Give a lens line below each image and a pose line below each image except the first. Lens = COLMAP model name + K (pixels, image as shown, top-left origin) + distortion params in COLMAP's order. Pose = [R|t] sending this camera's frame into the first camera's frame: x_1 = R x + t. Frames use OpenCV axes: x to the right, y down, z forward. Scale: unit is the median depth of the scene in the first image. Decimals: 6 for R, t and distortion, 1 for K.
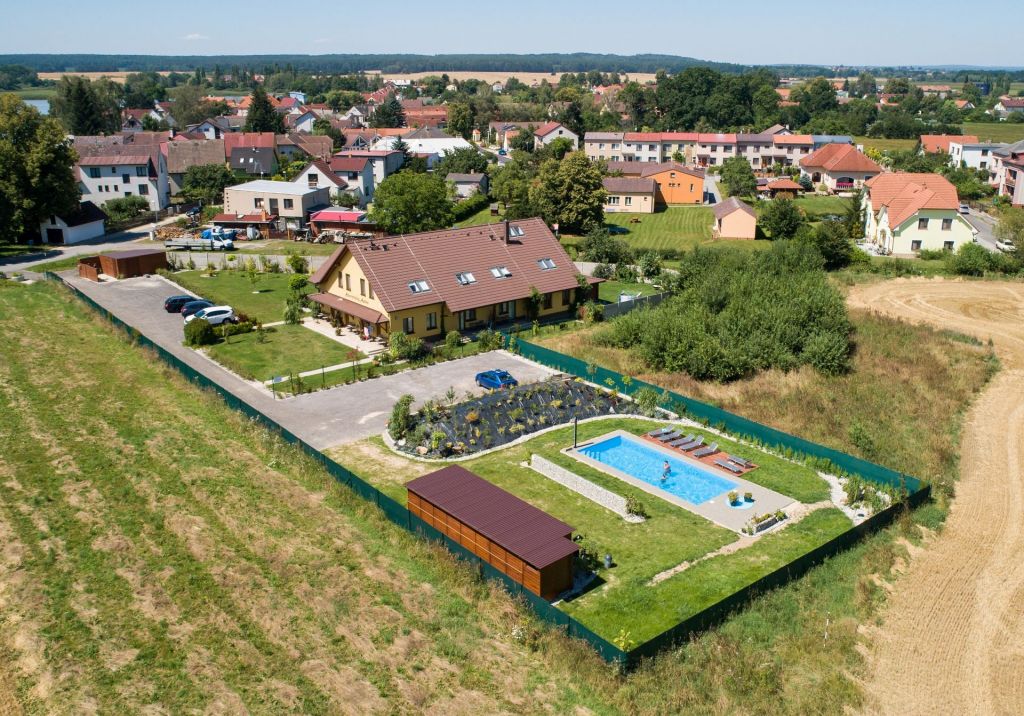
lens RADIAL K [[909.2, 0, 551.6], [0, 909.2, 343.0], [0, 0, 1]] dist [-0.023237, 0.013935]
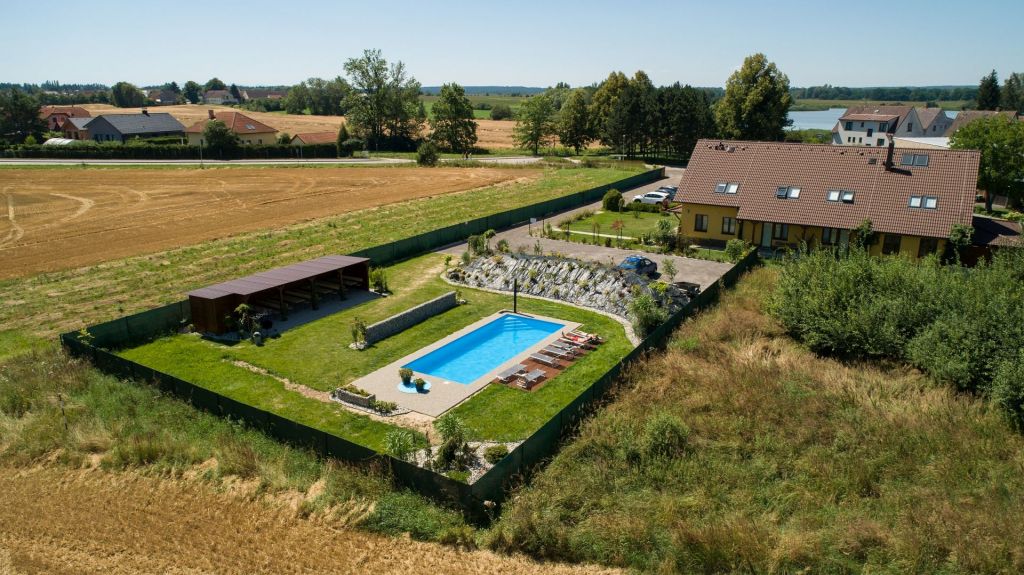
lens RADIAL K [[687.2, 0, 510.7], [0, 687.2, 293.0], [0, 0, 1]] dist [-0.019329, 0.009451]
pose [[0.300642, 0.262450, -0.916916, 0.497207], [-0.278708, 0.943603, 0.178705, -0.022358], [0.912105, 0.201825, 0.356833, 0.545504]]
